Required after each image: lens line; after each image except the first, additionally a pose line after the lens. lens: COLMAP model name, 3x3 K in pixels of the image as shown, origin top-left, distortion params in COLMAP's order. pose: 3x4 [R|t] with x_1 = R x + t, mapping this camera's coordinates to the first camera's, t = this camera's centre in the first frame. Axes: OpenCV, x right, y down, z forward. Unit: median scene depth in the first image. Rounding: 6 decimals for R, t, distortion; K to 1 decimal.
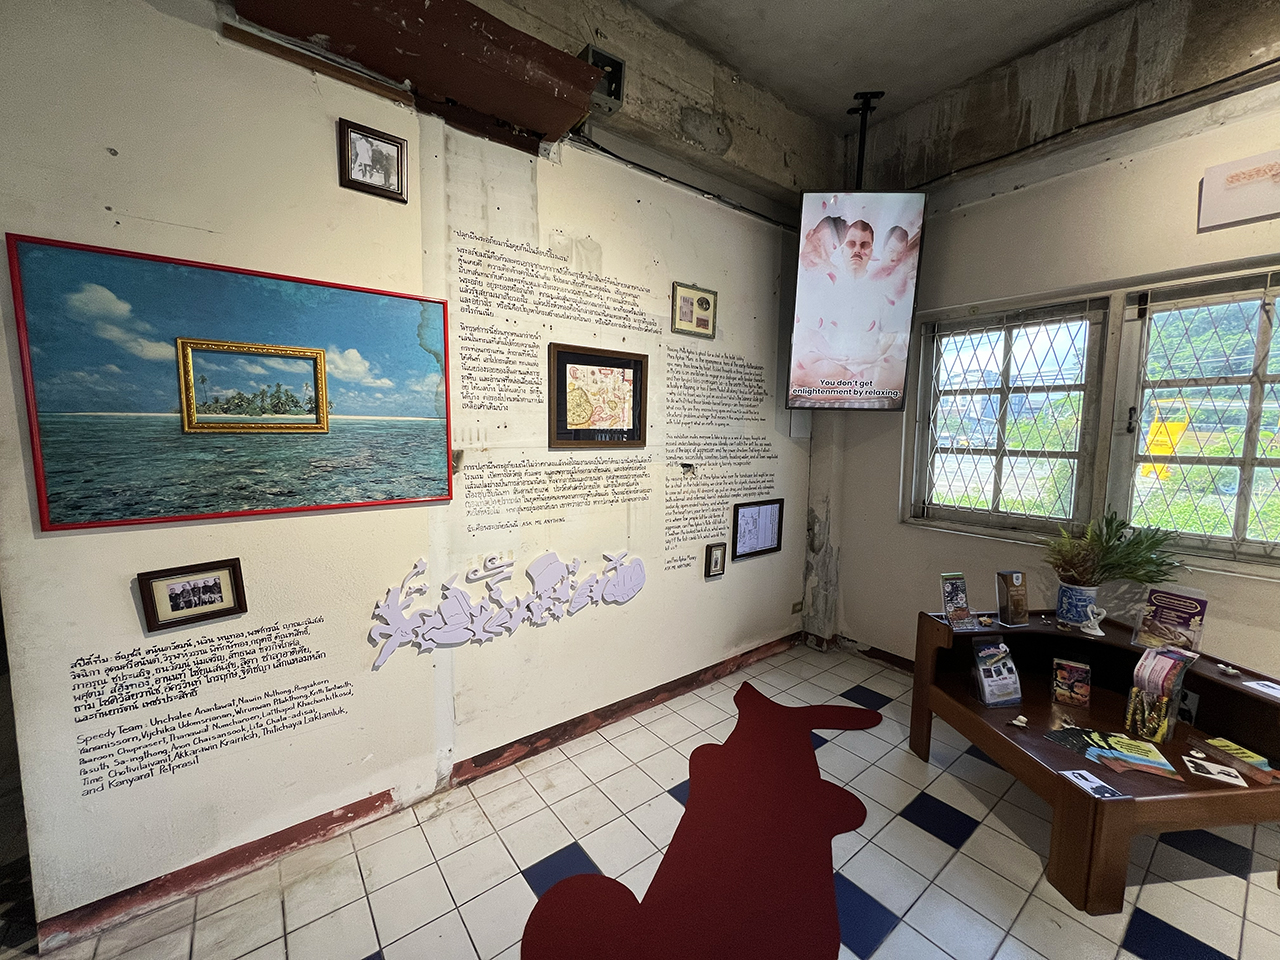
lens RADIAL K [[510.1, 0, 637.9], [0, 510.1, 480.3], [0, 0, 1]] dist [-0.000208, 0.000126]
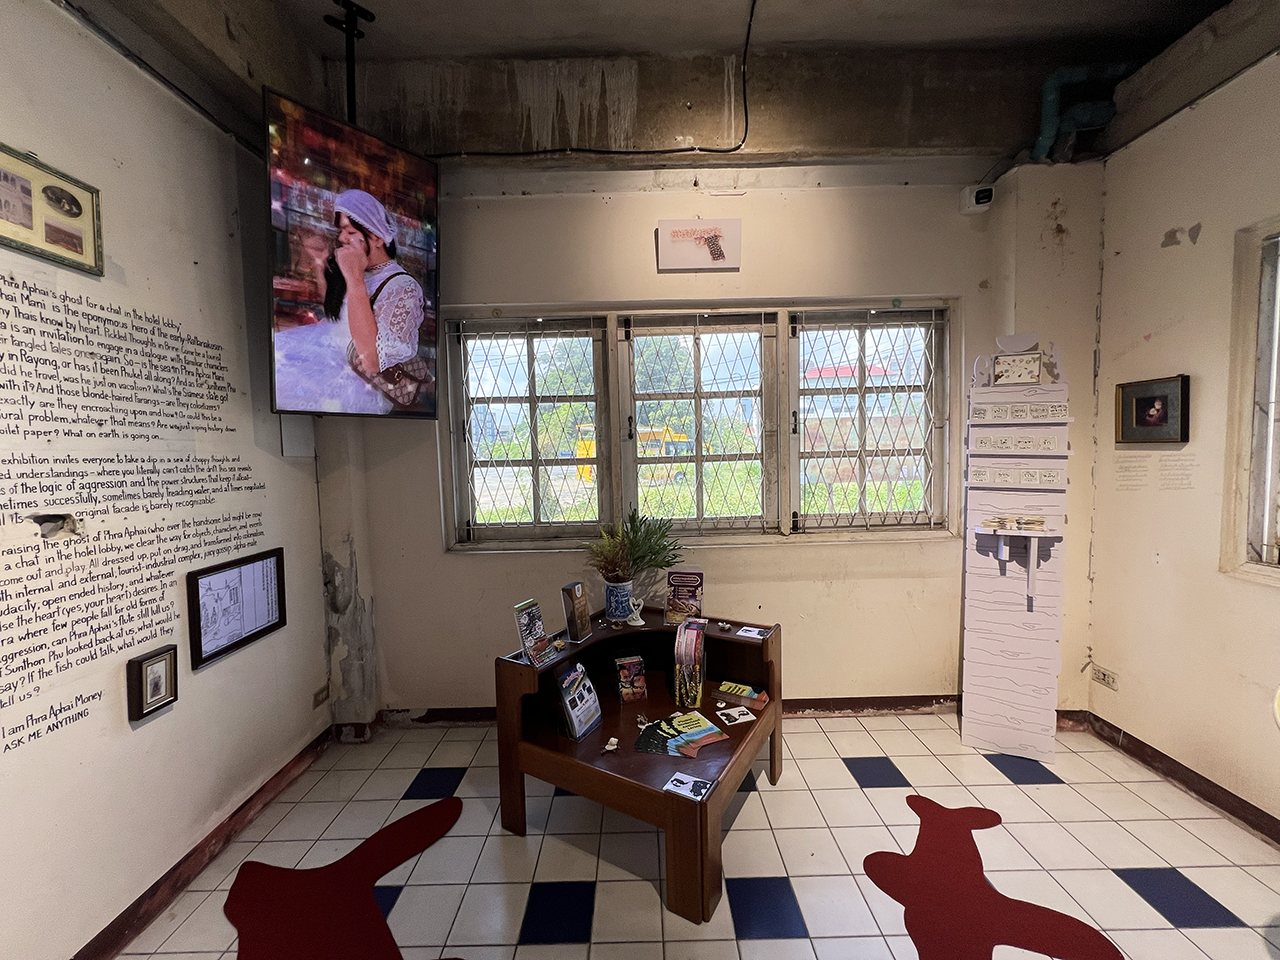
lens RADIAL K [[510.1, 0, 637.6], [0, 510.1, 478.5], [0, 0, 1]] dist [-0.000208, 0.000126]
pose [[0.609182, -0.071433, 0.789807, 0.056940], [0.110891, 0.993823, 0.004354, -0.006962], [-0.785239, 0.084930, 0.613340, 0.260597]]
